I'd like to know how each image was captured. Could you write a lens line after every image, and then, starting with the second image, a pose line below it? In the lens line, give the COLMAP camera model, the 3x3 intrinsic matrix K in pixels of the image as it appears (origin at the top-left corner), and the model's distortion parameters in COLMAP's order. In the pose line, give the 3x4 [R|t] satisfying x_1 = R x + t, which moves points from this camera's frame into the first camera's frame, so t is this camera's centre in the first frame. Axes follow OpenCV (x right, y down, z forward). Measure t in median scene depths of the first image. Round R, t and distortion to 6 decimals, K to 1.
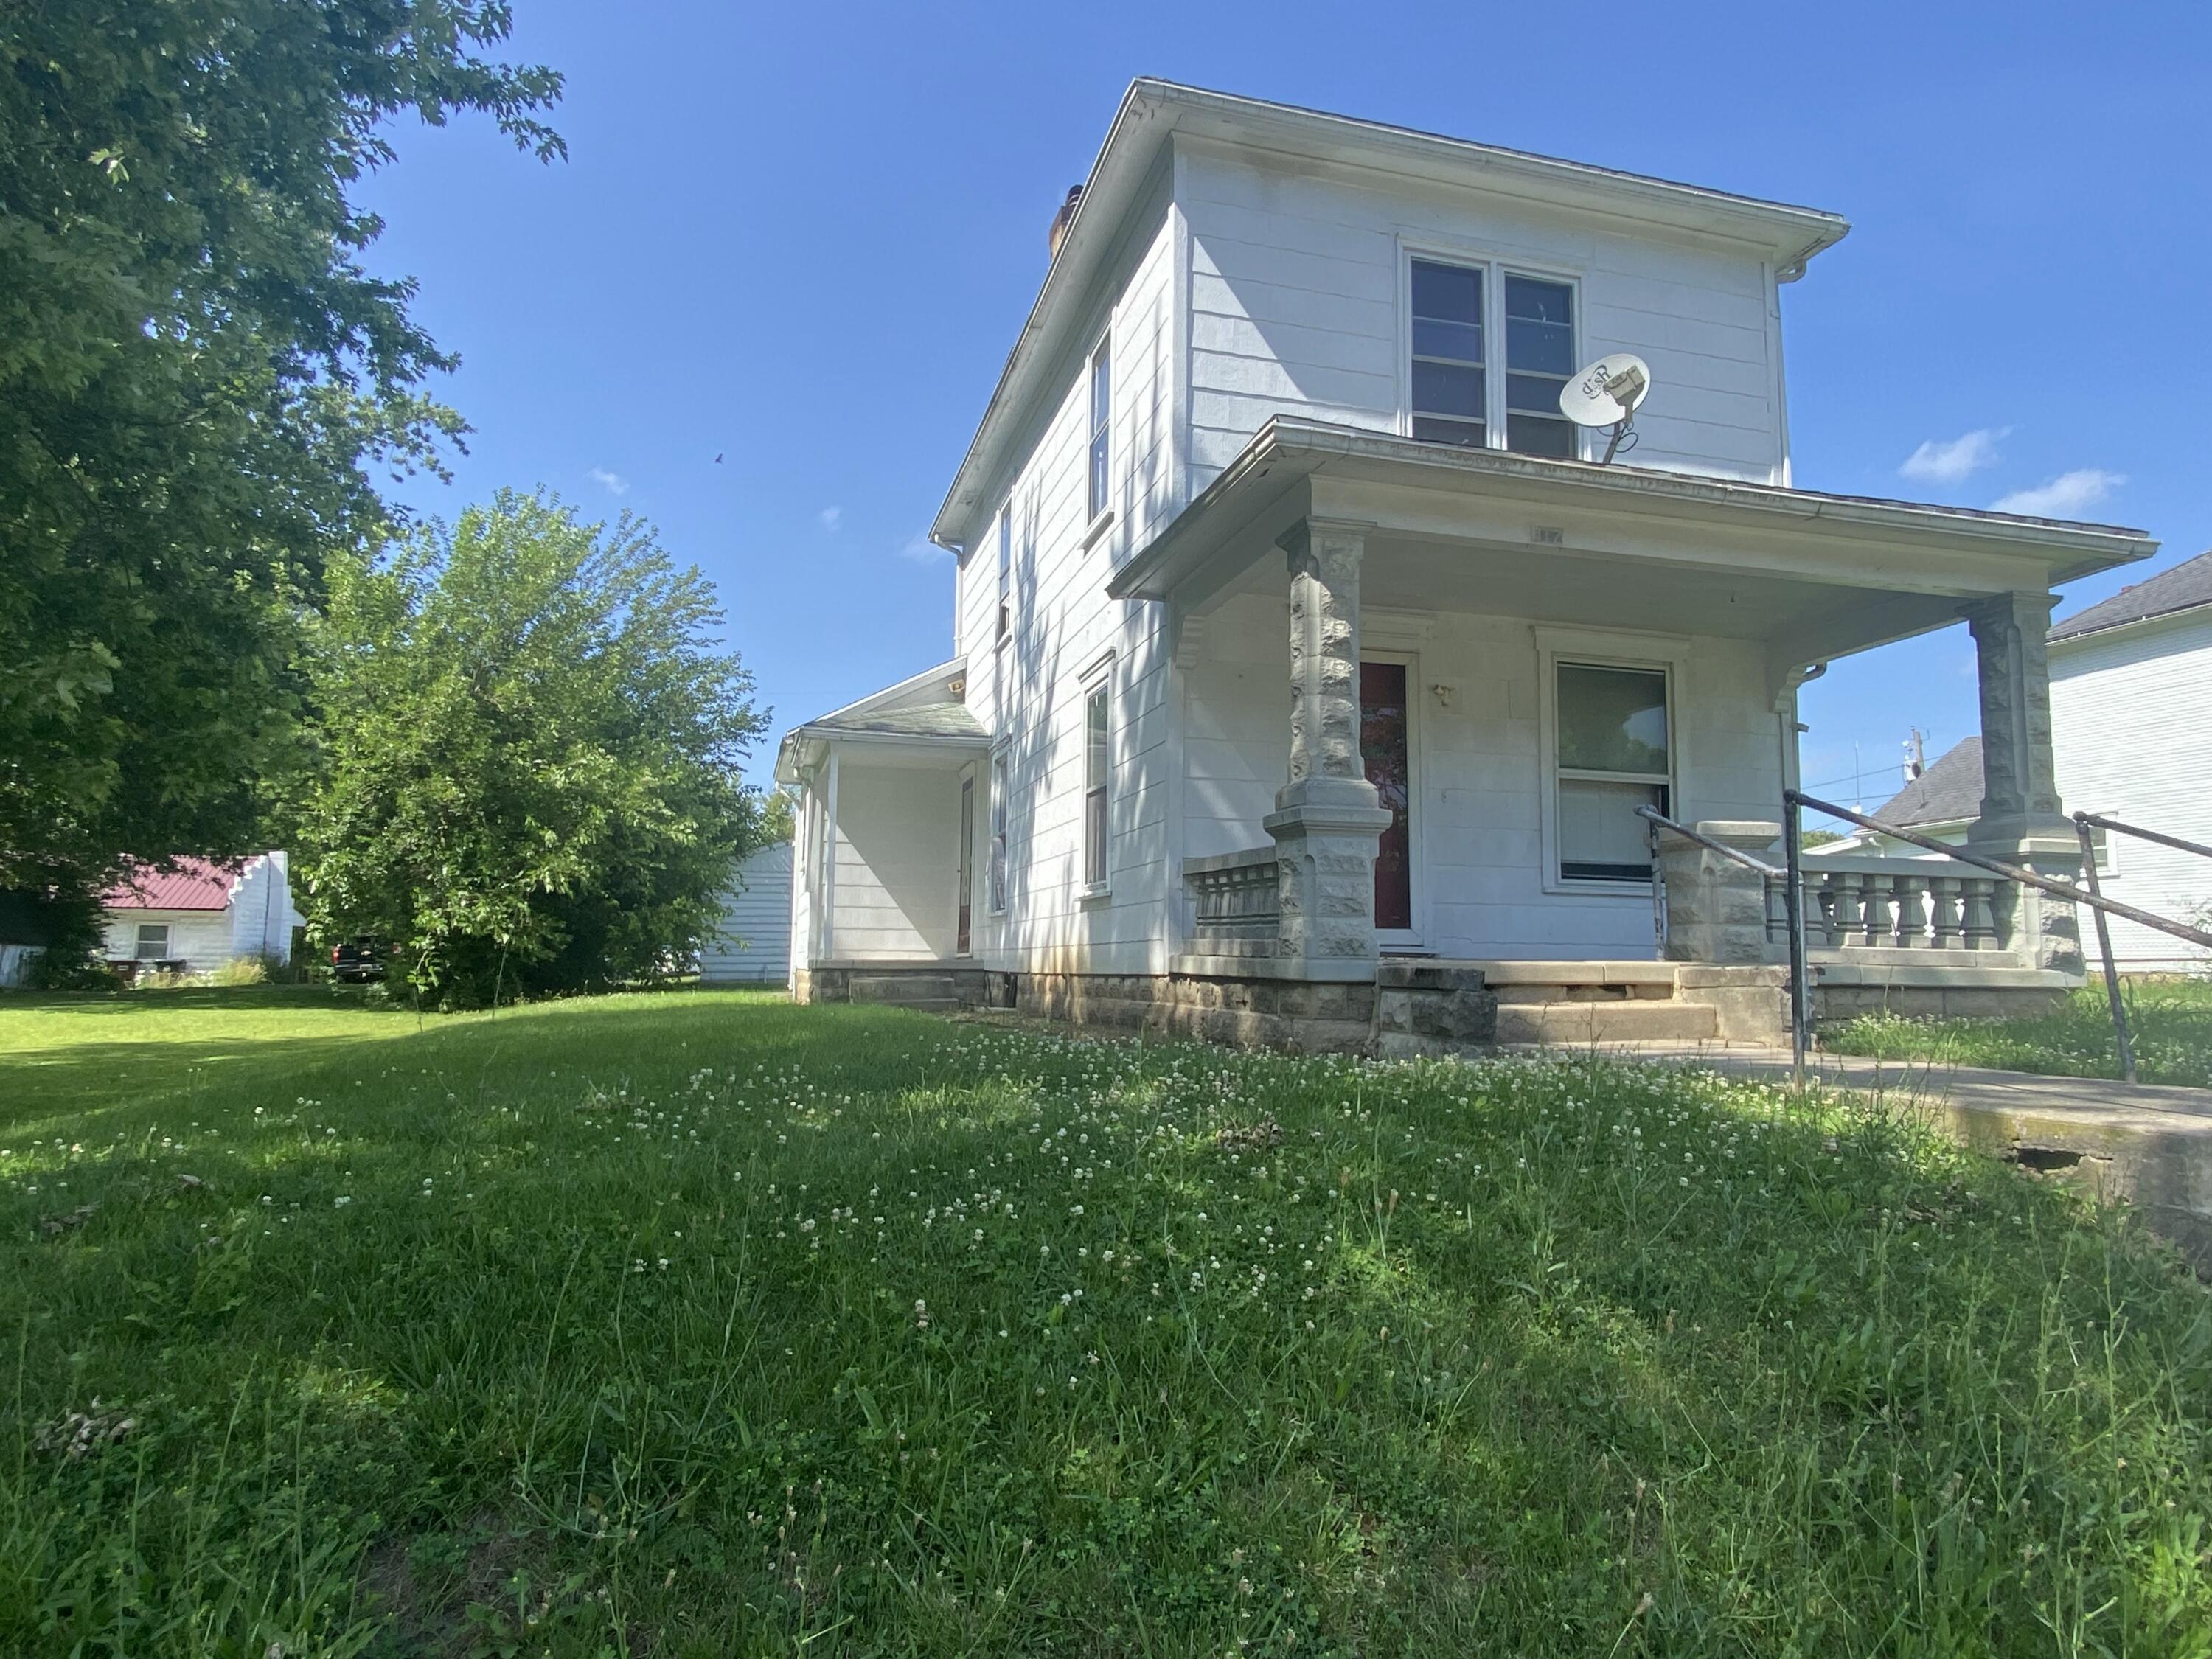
lens RADIAL K [[1286.7, 0, 993.7], [0, 1286.7, 864.1], [0, 0, 1]] dist [0.038536, -0.014169]
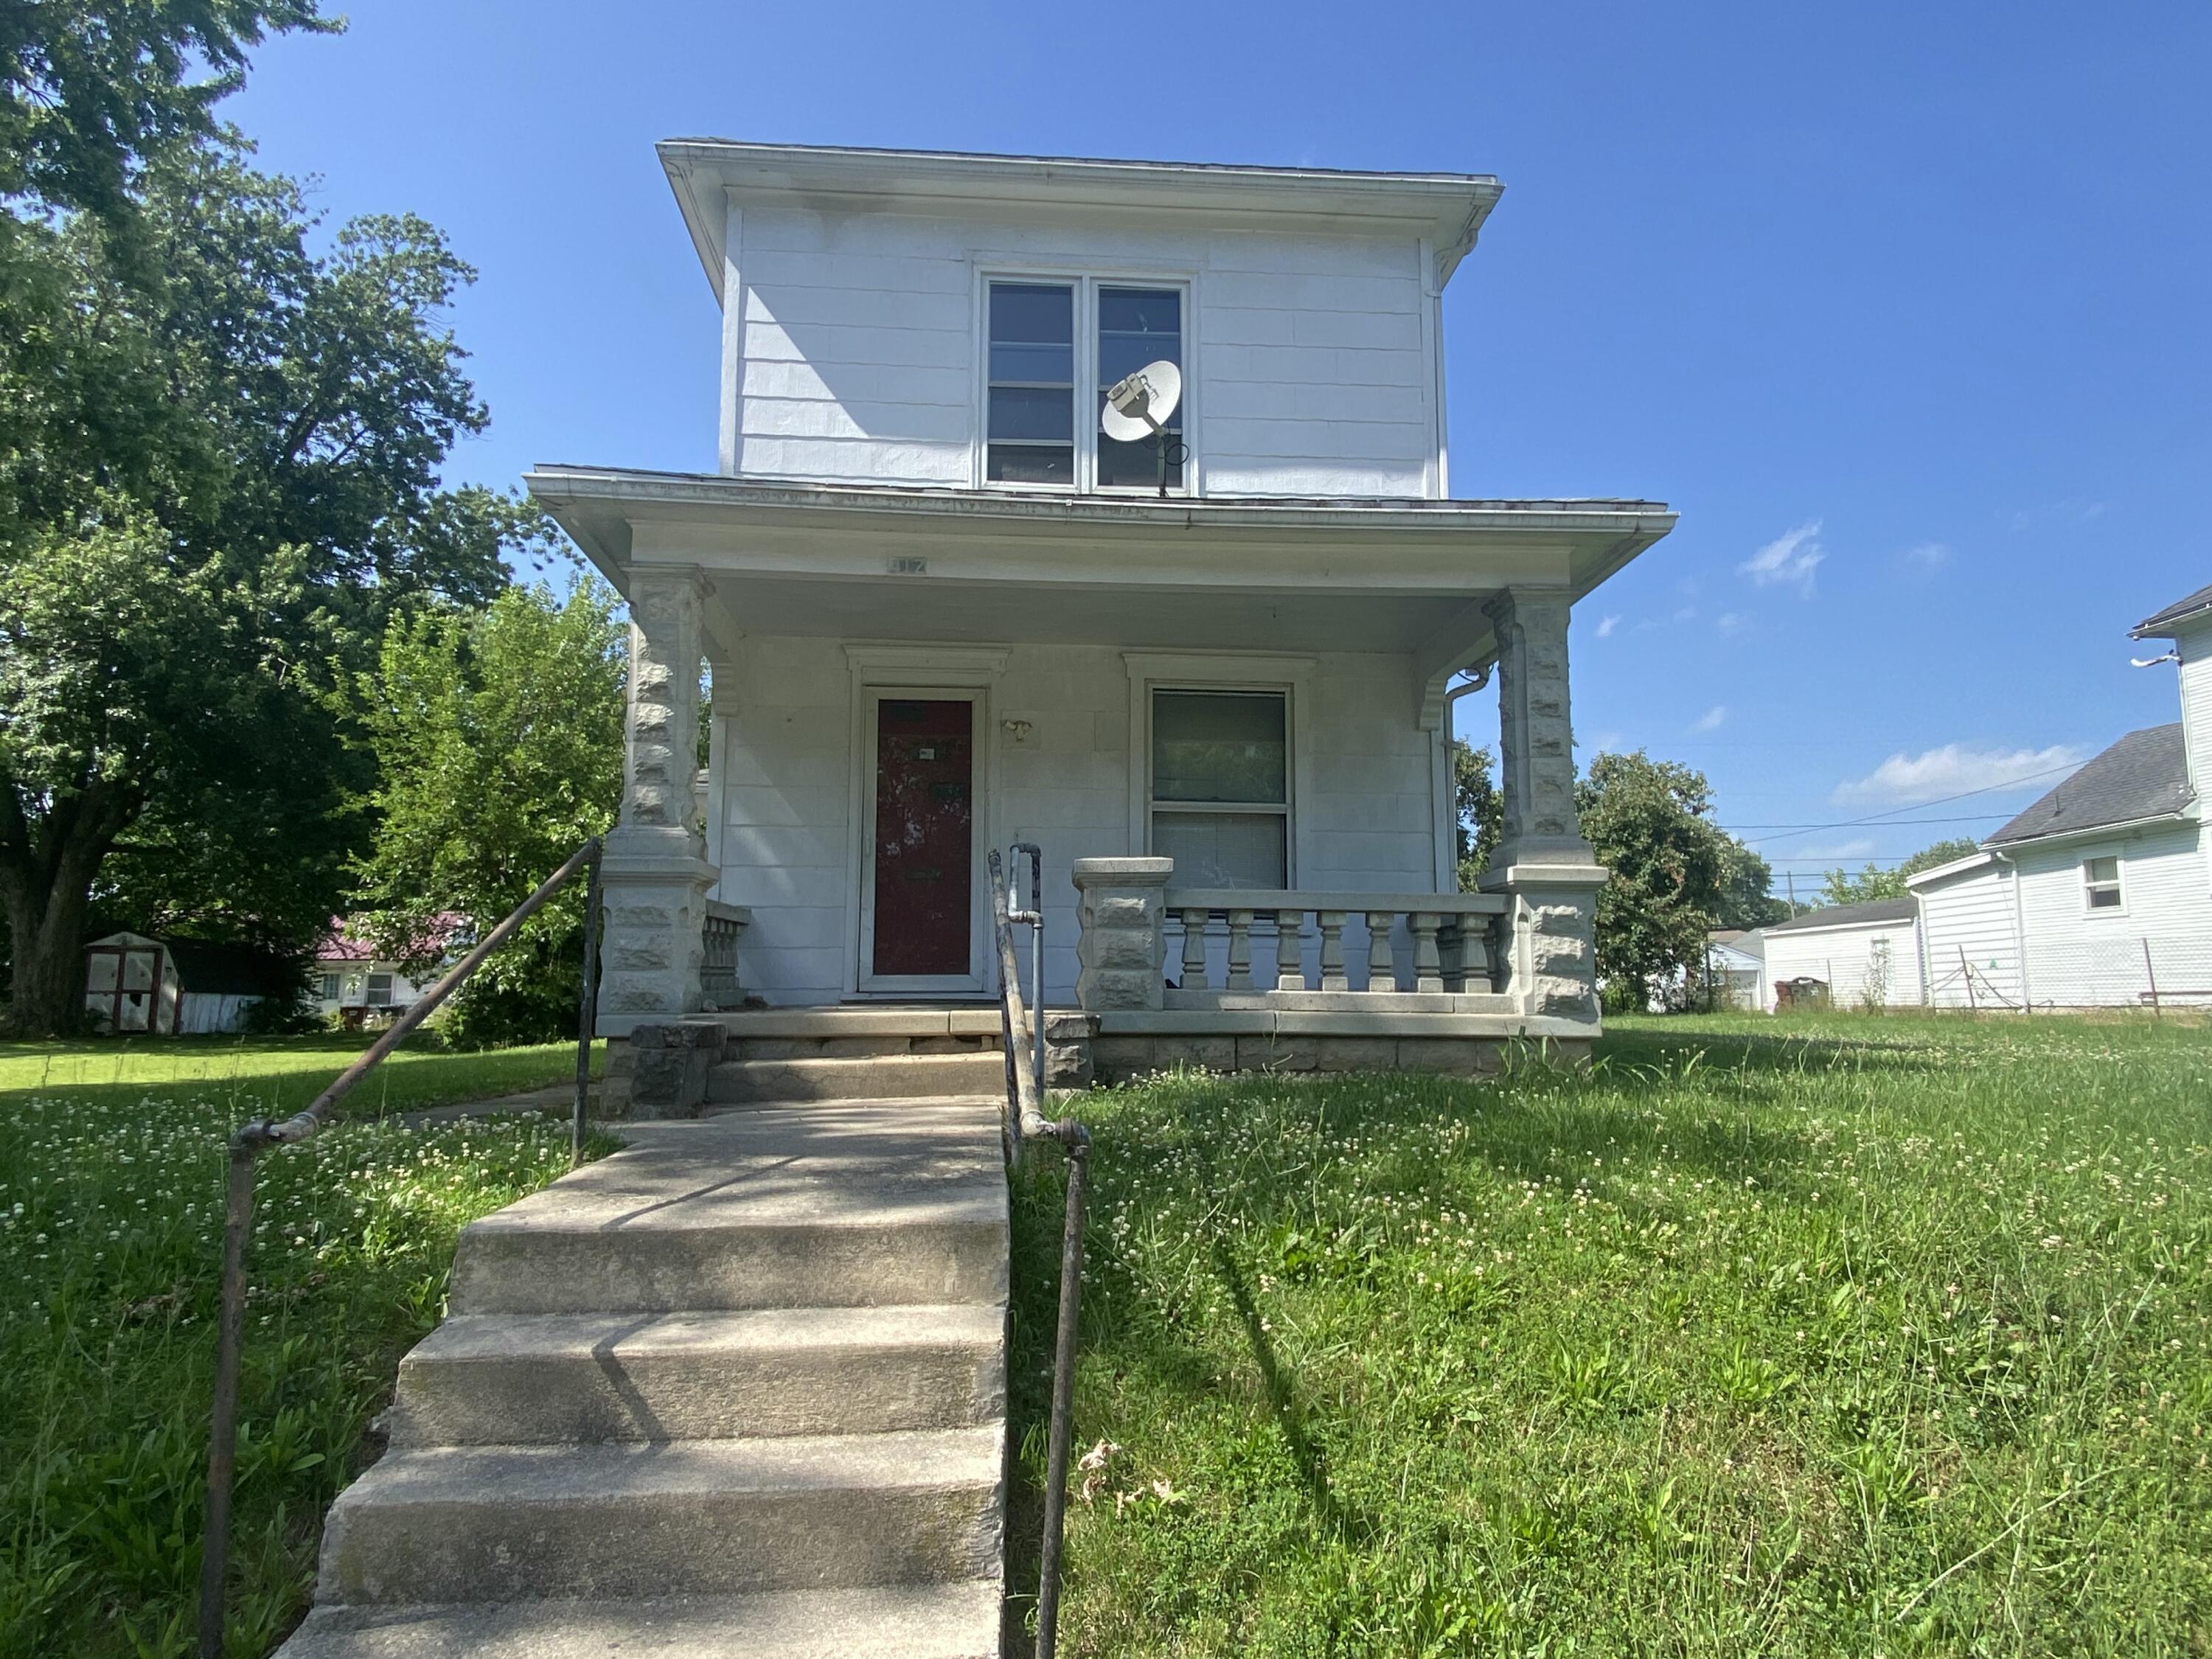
lens RADIAL K [[1286.7, 0, 1089.1], [0, 1286.7, 876.3], [0, 0, 1]] dist [0.038536, -0.014169]
pose [[0.977486, -0.025459, -0.209457, 0.587398], [0.021048, 0.999508, -0.023262, 0.001001], [0.209946, 0.018330, 0.977541, 0.078946]]
